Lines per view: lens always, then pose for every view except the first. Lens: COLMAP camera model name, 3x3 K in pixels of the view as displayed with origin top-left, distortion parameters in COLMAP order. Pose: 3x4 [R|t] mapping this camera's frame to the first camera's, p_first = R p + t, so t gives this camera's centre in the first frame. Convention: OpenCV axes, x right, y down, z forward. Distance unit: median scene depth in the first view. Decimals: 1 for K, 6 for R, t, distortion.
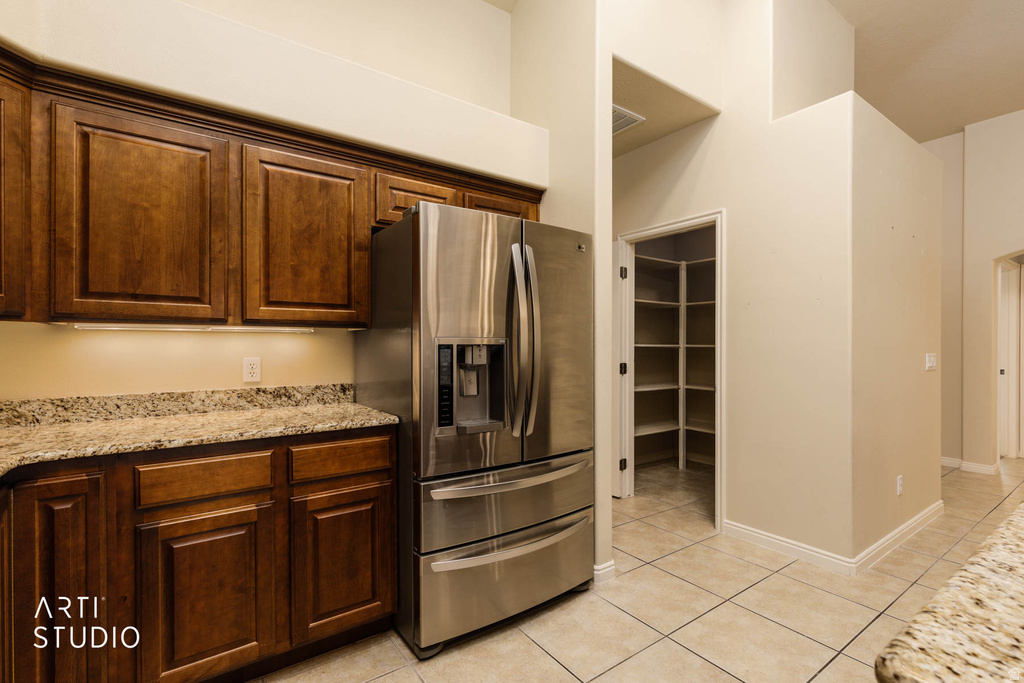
lens RADIAL K [[460.4, 0, 513.4], [0, 460.4, 349.7], [0, 0, 1]] dist [0.003763, -0.001174]
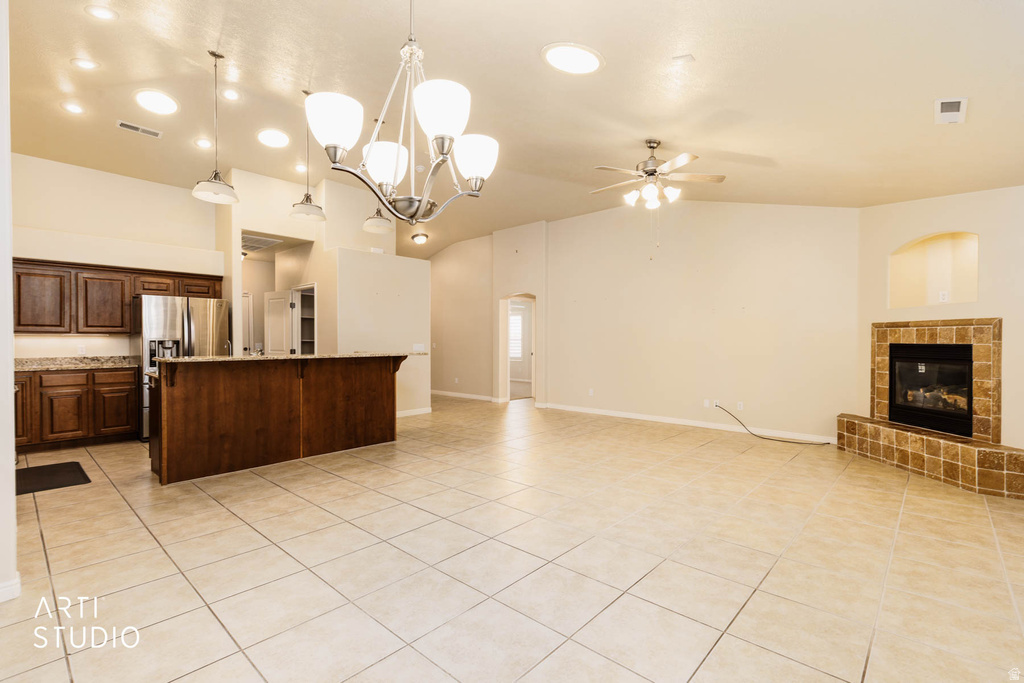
lens RADIAL K [[460.4, 0, 504.9], [0, 460.4, 343.3], [0, 0, 1]] dist [0.003763, -0.001174]
pose [[0.980436, -0.005642, 0.196757, 1.541632], [0.006332, 0.999976, -0.002881, 0.032761], [-0.196736, 0.004070, 0.980448, -2.472603]]
